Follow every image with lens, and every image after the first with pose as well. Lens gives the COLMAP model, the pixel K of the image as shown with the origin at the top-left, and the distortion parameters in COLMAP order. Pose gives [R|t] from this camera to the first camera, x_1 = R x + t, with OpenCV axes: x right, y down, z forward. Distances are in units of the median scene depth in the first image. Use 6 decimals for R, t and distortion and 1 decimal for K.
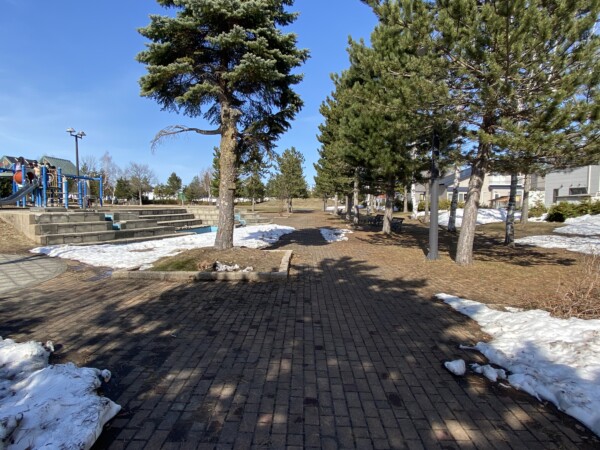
lens RADIAL K [[350.0, 0, 299.8], [0, 350.0, 224.9], [0, 0, 1]] dist [-0.001609, -0.000116]
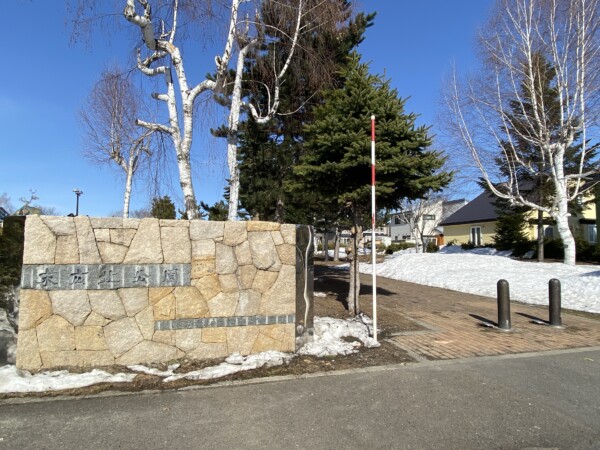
lens RADIAL K [[350.0, 0, 299.7], [0, 350.0, 225.1], [0, 0, 1]] dist [-0.001609, -0.000116]
pose [[0.960509, 0.014146, 0.277888, -0.174665], [0.020656, 0.992326, -0.121910, 0.040241], [-0.277480, 0.122835, 0.952847, -0.474064]]
